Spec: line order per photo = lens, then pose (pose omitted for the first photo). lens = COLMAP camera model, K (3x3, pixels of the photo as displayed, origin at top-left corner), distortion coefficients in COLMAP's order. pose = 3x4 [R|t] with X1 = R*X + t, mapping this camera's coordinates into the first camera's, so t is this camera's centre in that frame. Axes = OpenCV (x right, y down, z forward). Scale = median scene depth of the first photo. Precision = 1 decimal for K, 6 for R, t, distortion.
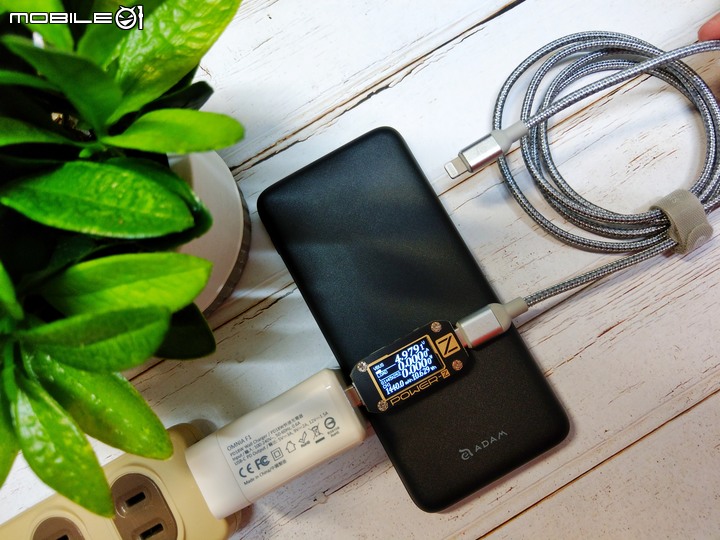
lens RADIAL K [[649.8, 0, 310.3], [0, 649.8, 267.5], [0, 0, 1]] dist [0.073227, -0.158037]
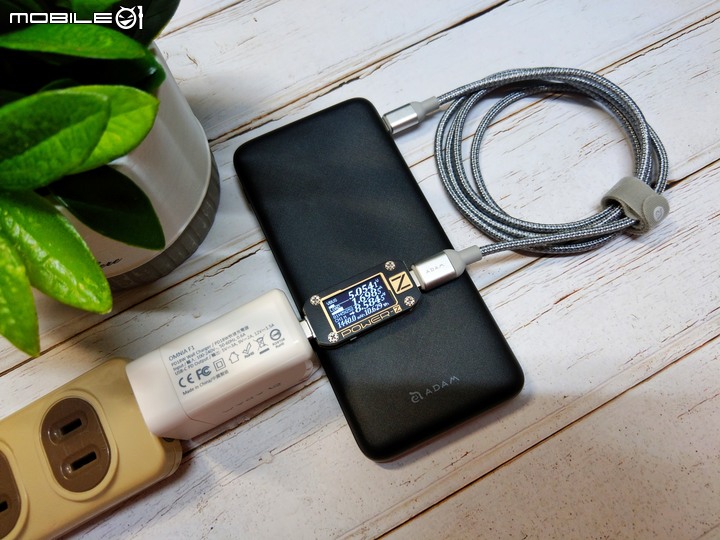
lens RADIAL K [[653.8, 0, 310.7], [0, 653.8, 268.4], [0, 0, 1]] dist [0.029565, -0.092327]
pose [[0.998374, 0.056678, -0.006054, 0.076519], [-0.056618, 0.973810, -0.220202, 0.326080], [-0.006585, 0.220187, 0.975436, 0.014089]]
